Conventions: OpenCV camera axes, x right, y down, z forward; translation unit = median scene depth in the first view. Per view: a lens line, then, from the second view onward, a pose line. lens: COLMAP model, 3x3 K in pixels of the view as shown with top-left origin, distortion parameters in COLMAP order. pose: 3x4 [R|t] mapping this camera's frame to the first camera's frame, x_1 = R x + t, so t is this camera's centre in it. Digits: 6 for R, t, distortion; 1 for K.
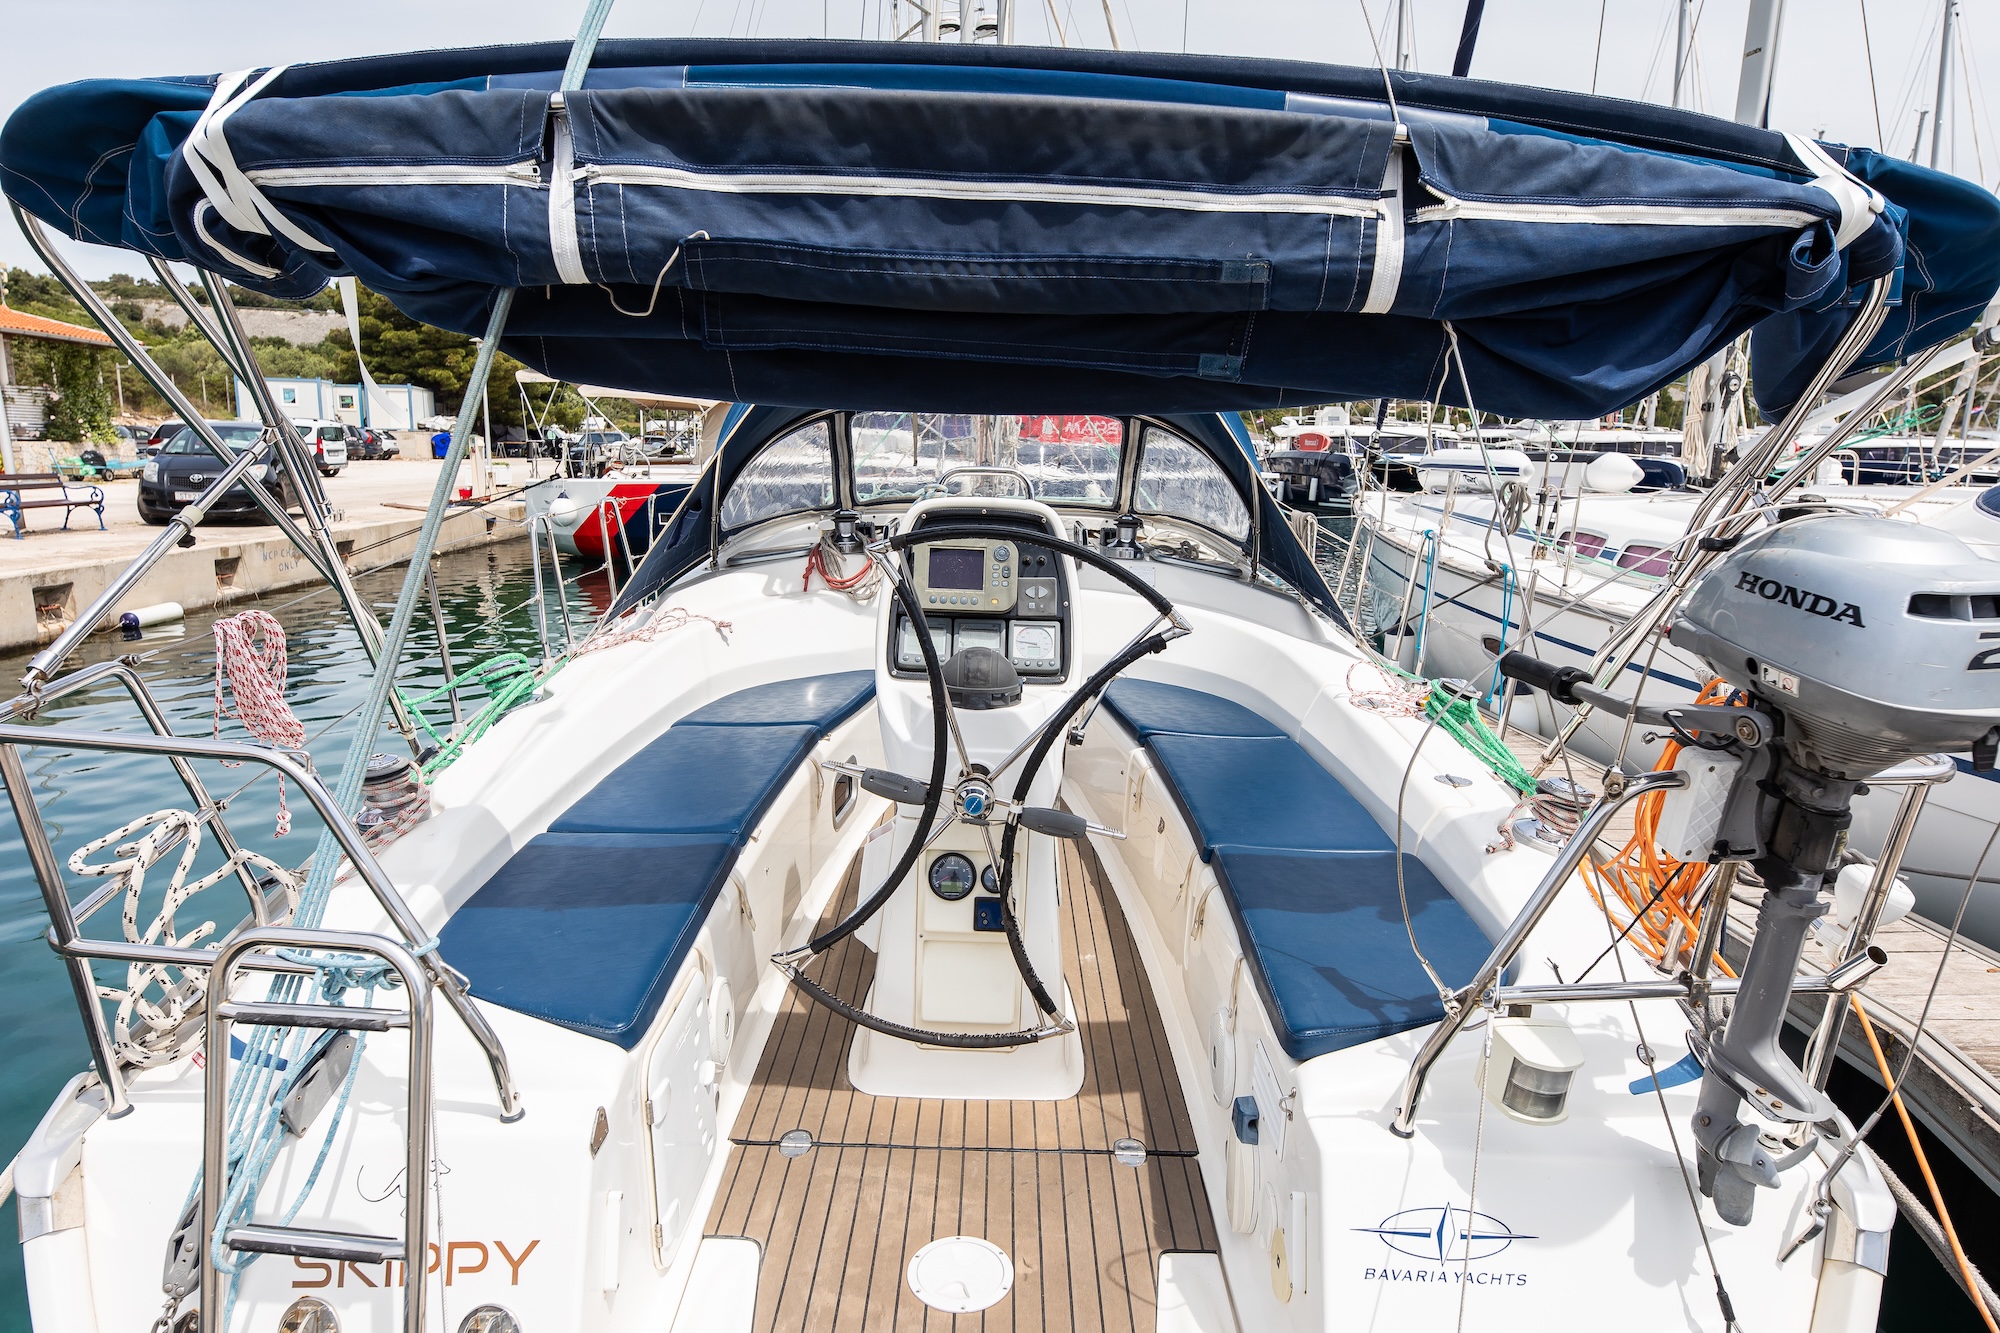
lens RADIAL K [[1193.7, 0, 1009.6], [0, 1193.7, 670.5], [0, 0, 1]] dist [0.006570, 0.001451]
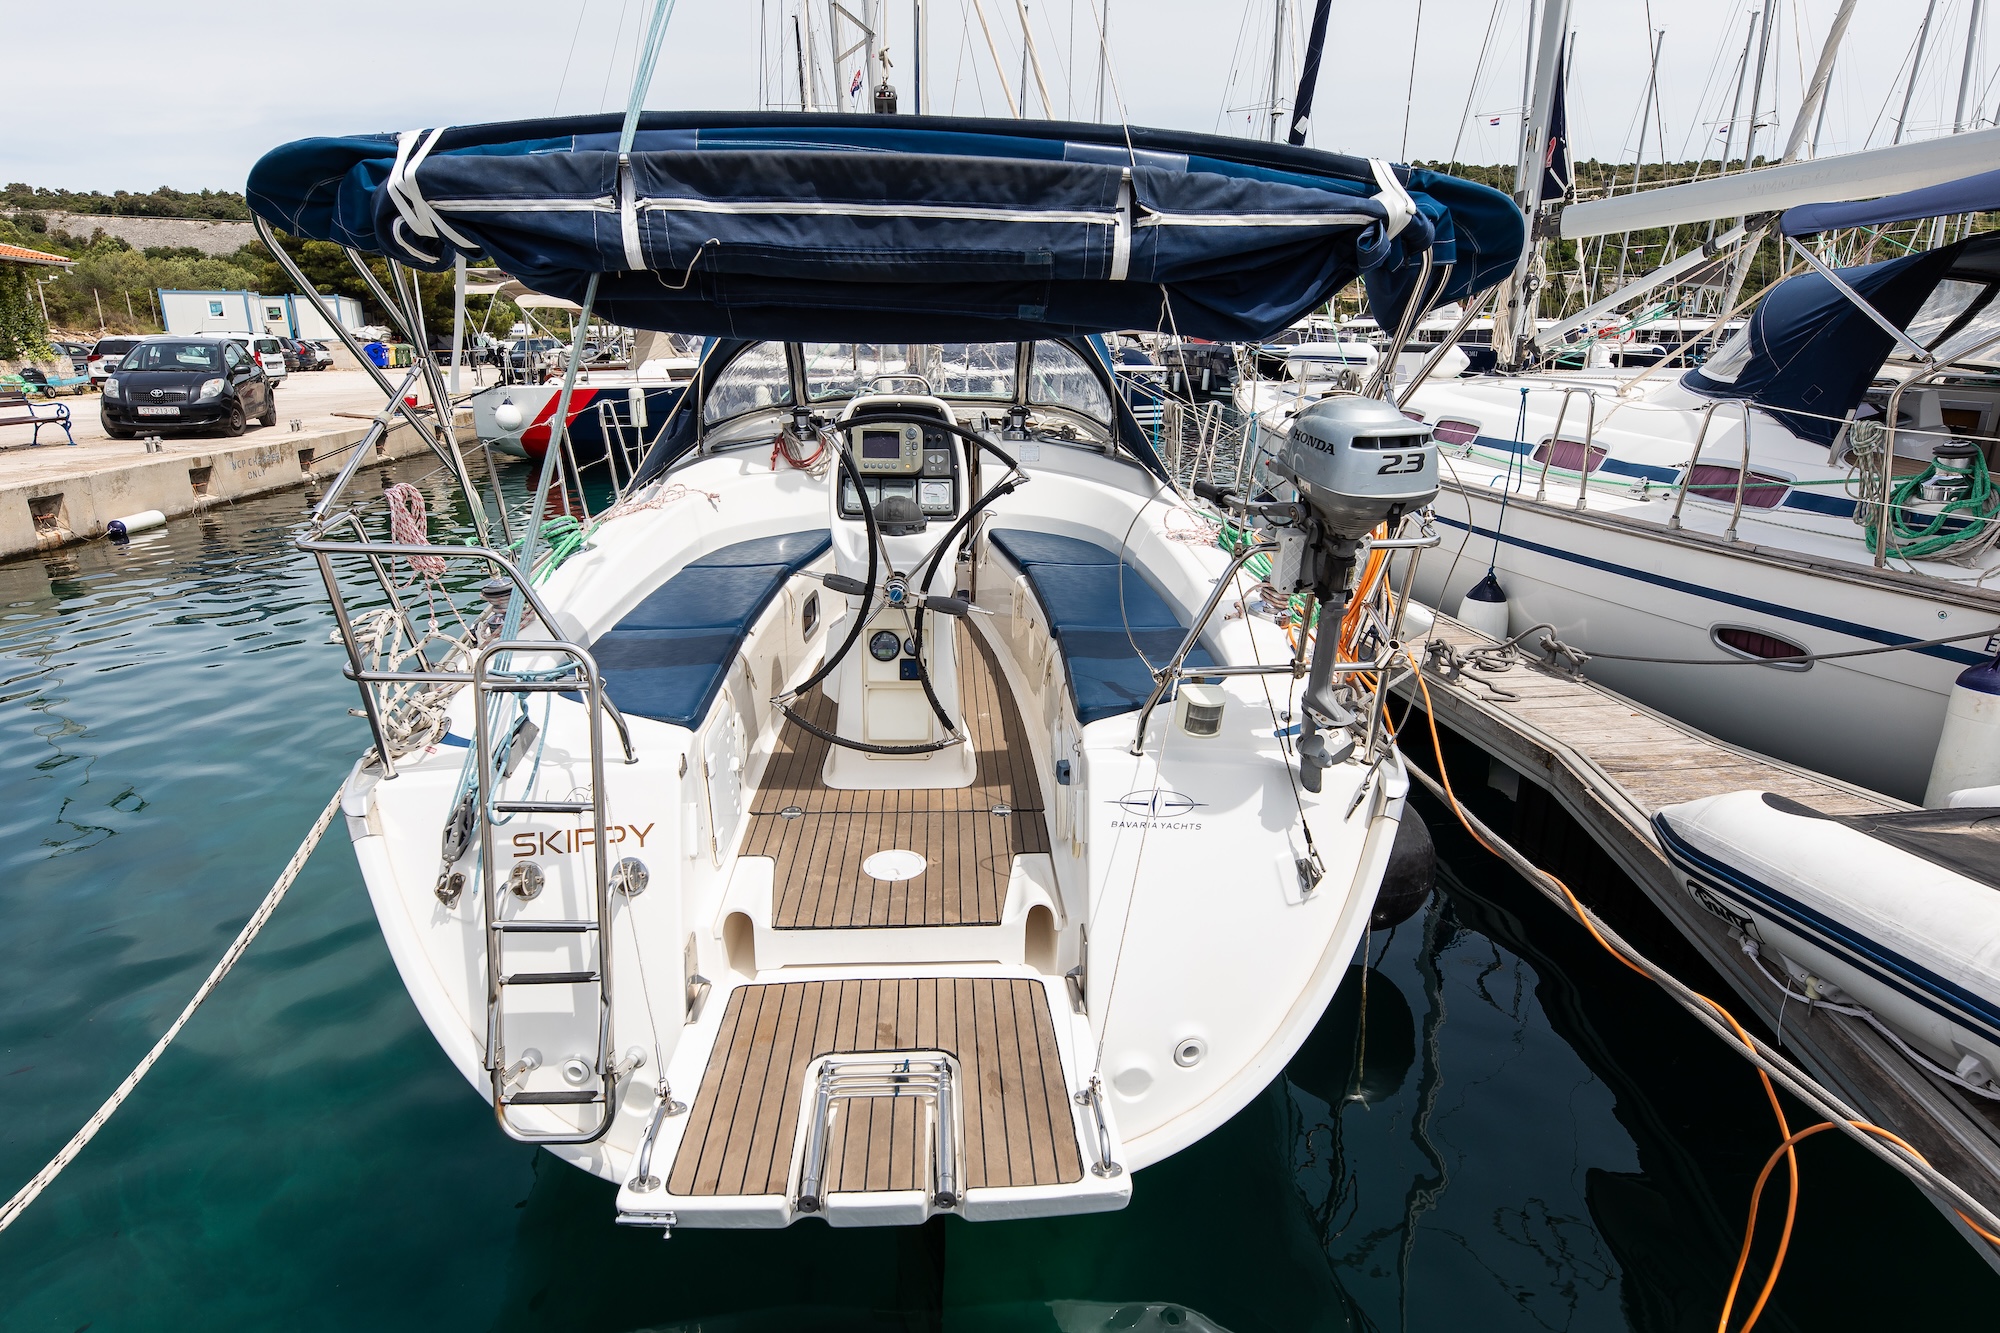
lens RADIAL K [[1124.8, 0, 1000.0], [0, 1124.8, 666.5], [0, 0, 1]] dist [0.027496, -0.029191]
pose [[0.998933, -0.029529, 0.035503, 0.053539], [0.026006, 0.995052, 0.095897, 0.069800], [-0.038159, -0.094871, 0.994758, -0.507112]]
